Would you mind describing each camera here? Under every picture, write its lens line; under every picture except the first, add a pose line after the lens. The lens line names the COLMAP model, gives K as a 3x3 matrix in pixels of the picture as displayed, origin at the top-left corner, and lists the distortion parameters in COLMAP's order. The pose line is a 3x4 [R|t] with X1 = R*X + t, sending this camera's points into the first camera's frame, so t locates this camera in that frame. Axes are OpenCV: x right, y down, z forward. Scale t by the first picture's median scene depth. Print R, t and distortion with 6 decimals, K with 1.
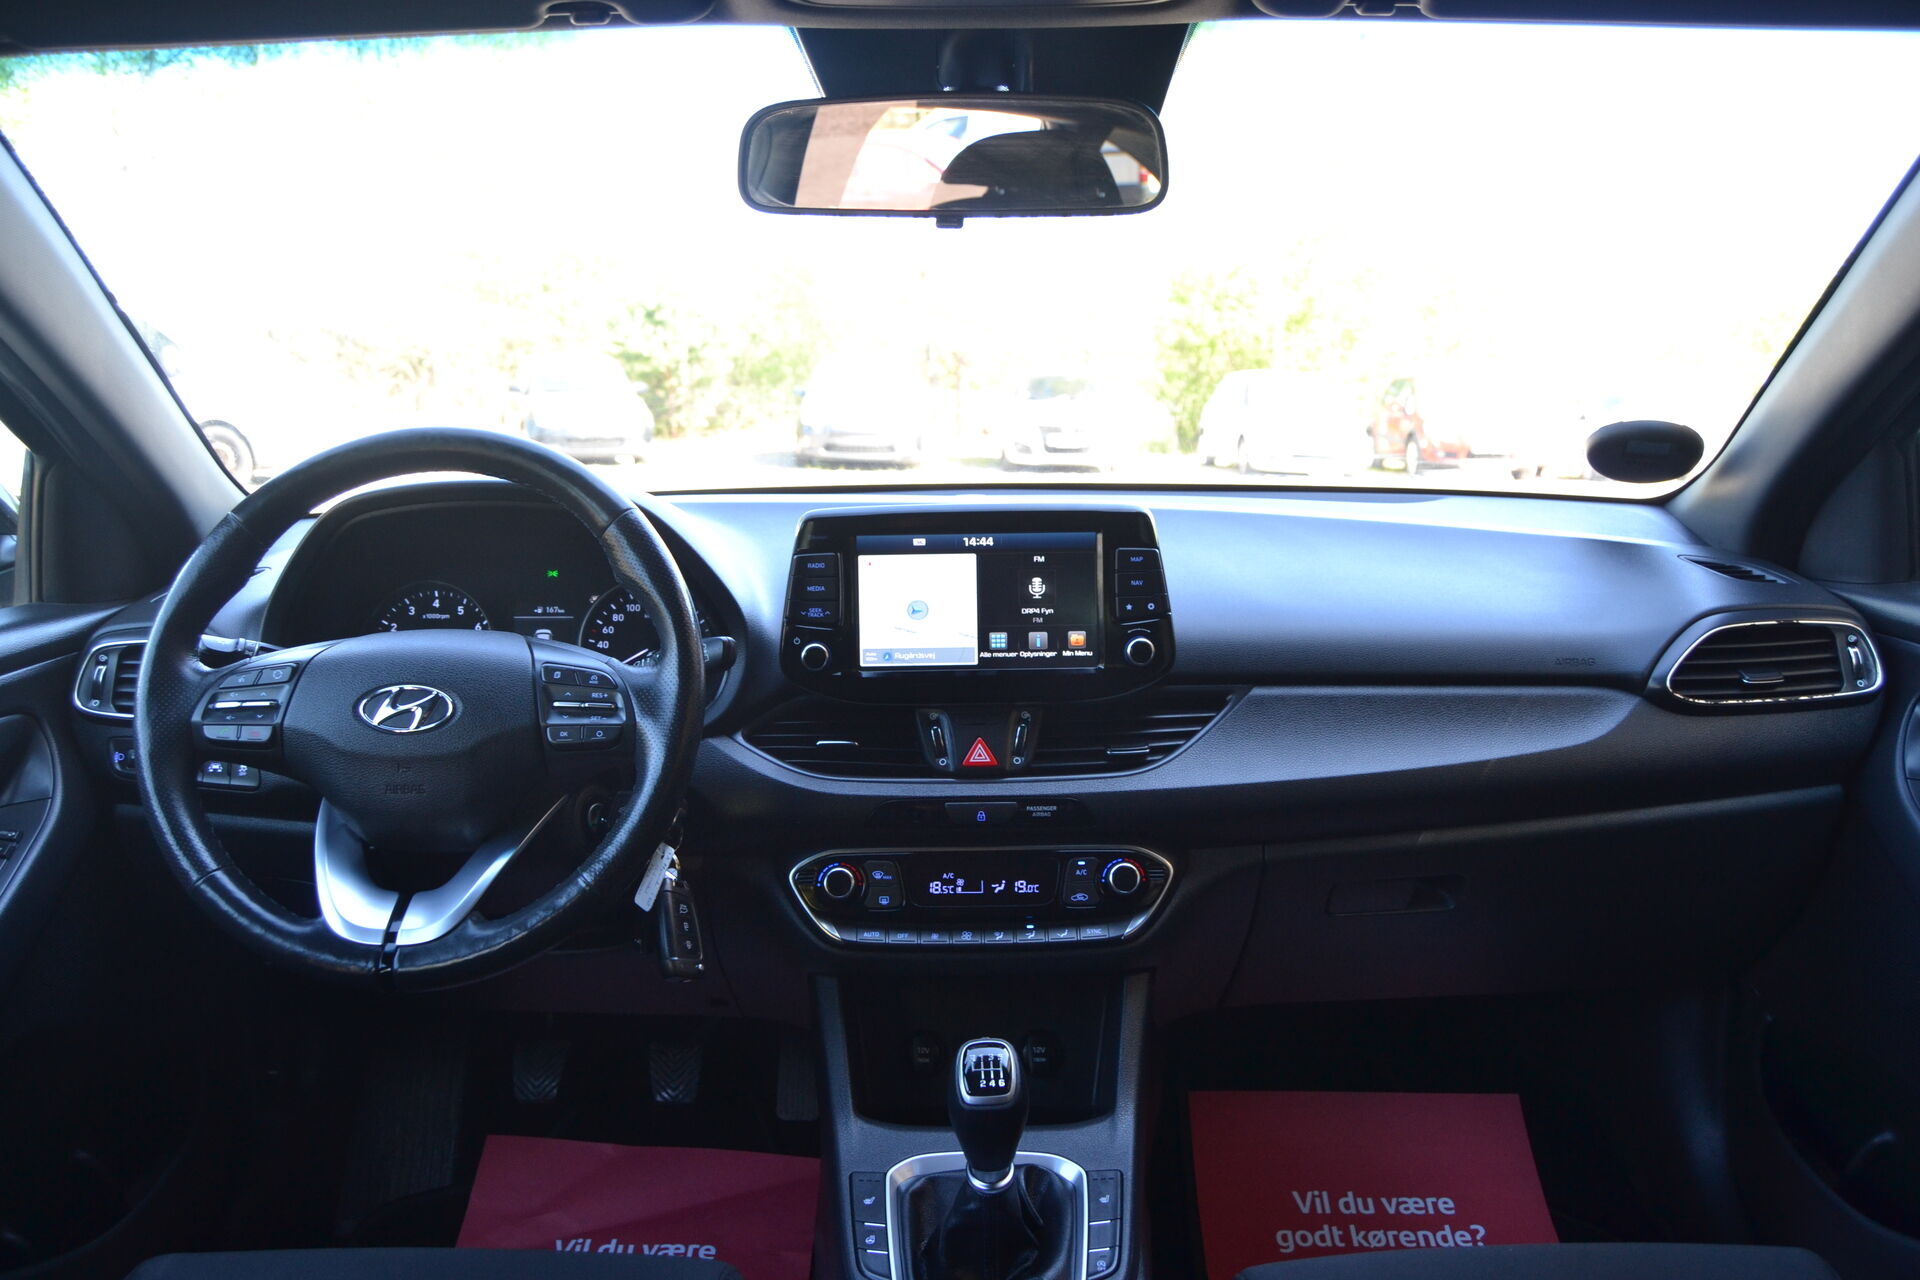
lens RADIAL K [[1559.4, 0, 934.4], [0, 1559.4, 640.7], [0, 0, 1]] dist [-0.073815, 0.058917]
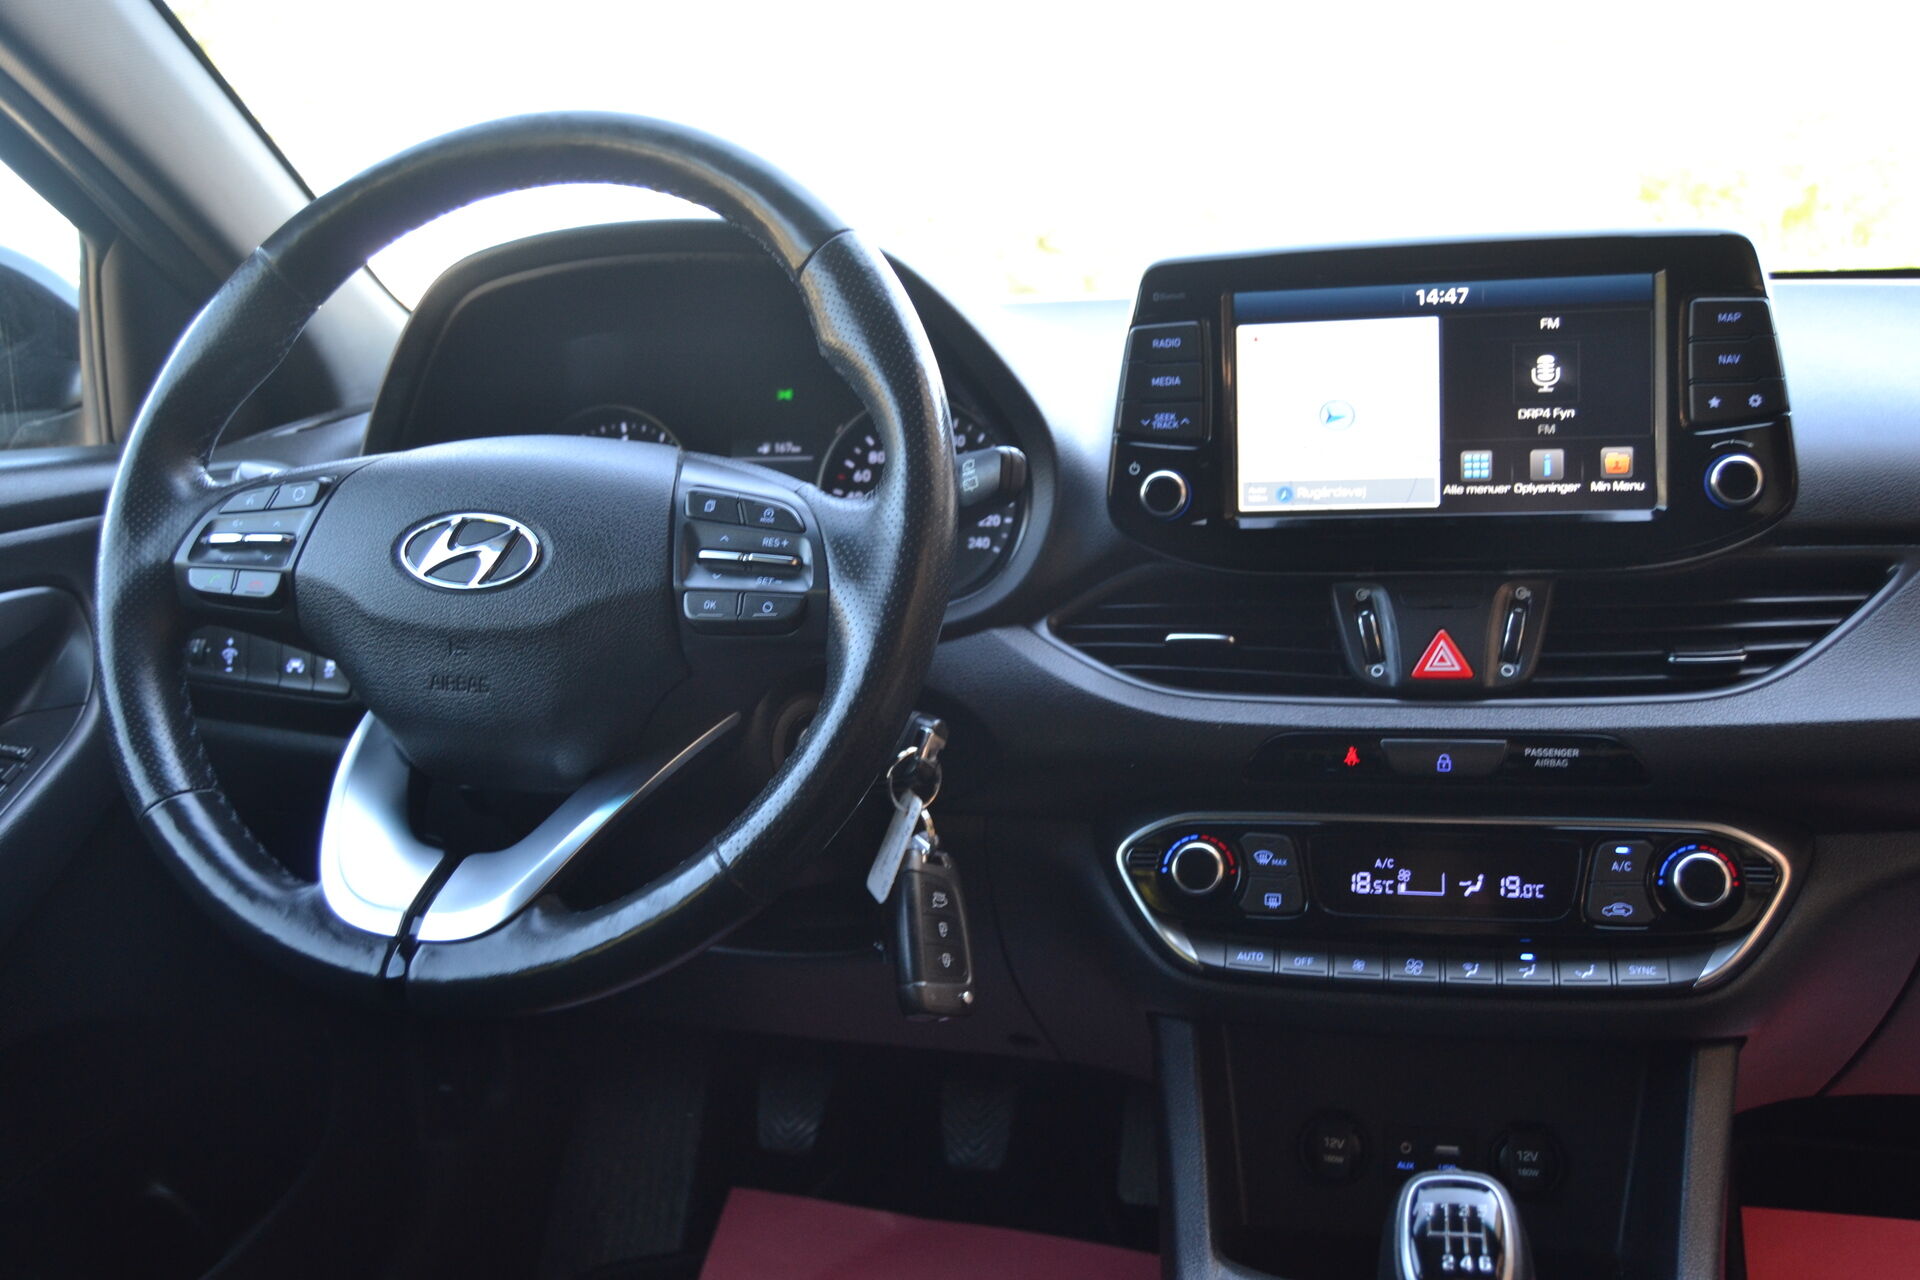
lens RADIAL K [[1708.1, 0, 960.0], [0, 1708.1, 640.0], [0, 0, 1]] dist [-0.083450, 0.044519]
pose [[0.969720, 0.011119, -0.243966, 0.009023], [-0.001933, 0.999281, 0.037861, 0.042114], [0.244212, -0.036243, 0.969044, 0.338018]]
